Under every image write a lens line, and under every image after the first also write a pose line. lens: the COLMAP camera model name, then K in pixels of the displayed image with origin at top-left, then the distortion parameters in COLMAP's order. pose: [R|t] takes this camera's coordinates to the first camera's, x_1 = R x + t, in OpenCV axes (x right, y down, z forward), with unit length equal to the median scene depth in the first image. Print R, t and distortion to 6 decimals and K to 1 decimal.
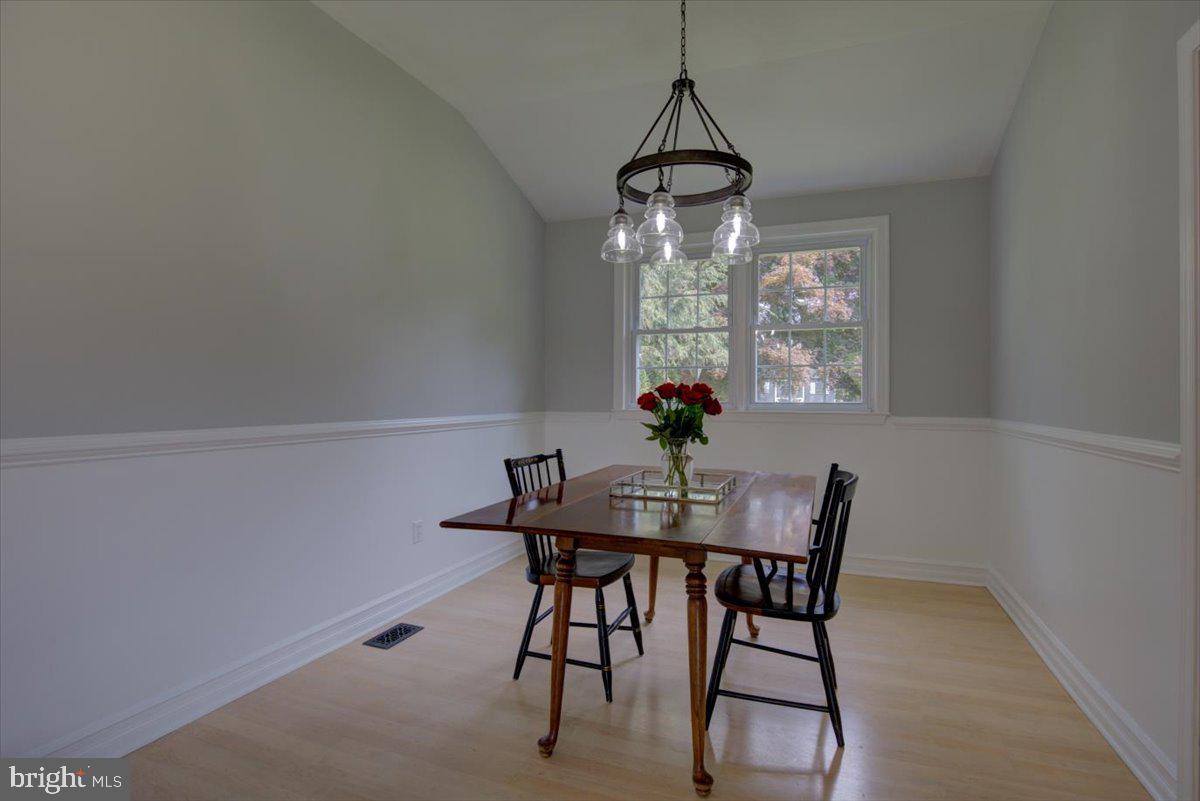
lens RADIAL K [[551.3, 0, 607.2], [0, 551.3, 400.0], [0, 0, 1]] dist [-0.036106, 0.007778]
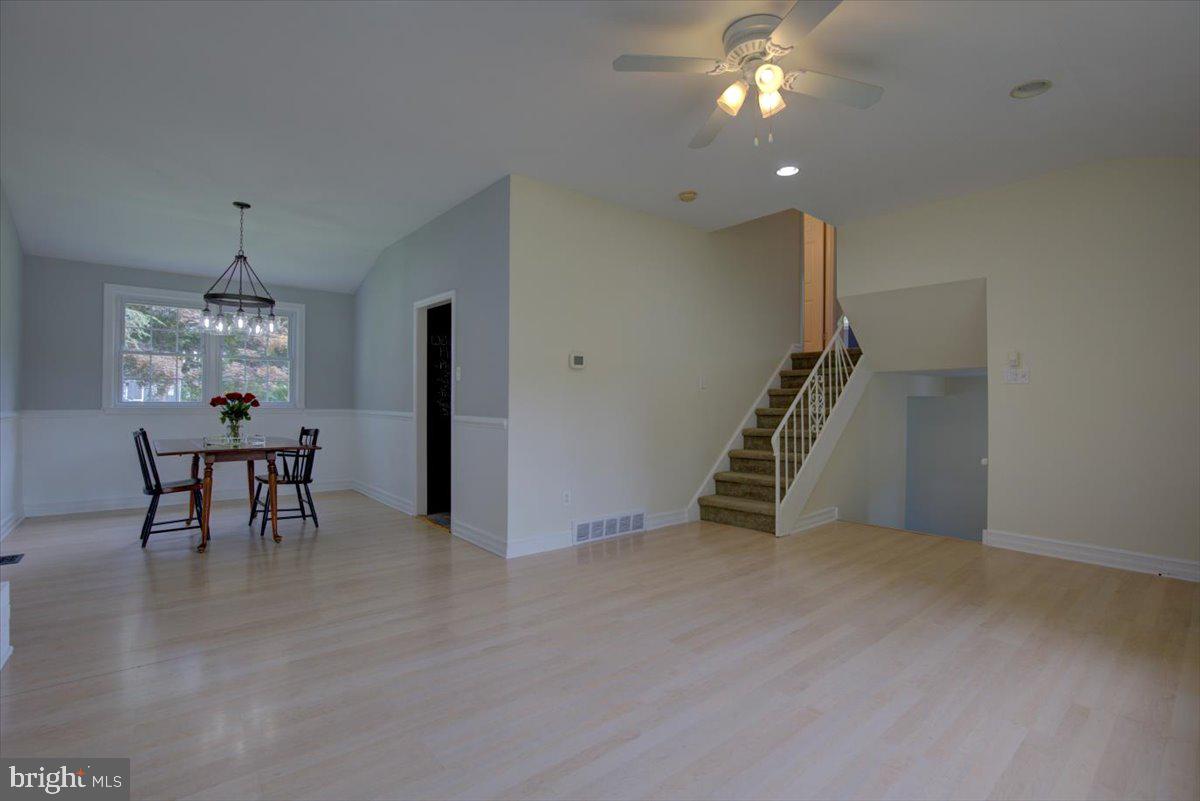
lens RADIAL K [[551.3, 0, 607.2], [0, 551.3, 400.0], [0, 0, 1]] dist [-0.036106, 0.007778]
pose [[0.458218, 0.008403, 0.888800, -1.098223], [-0.008752, 0.999949, -0.004942, -0.004488], [-0.888797, -0.005515, 0.458268, -1.288008]]
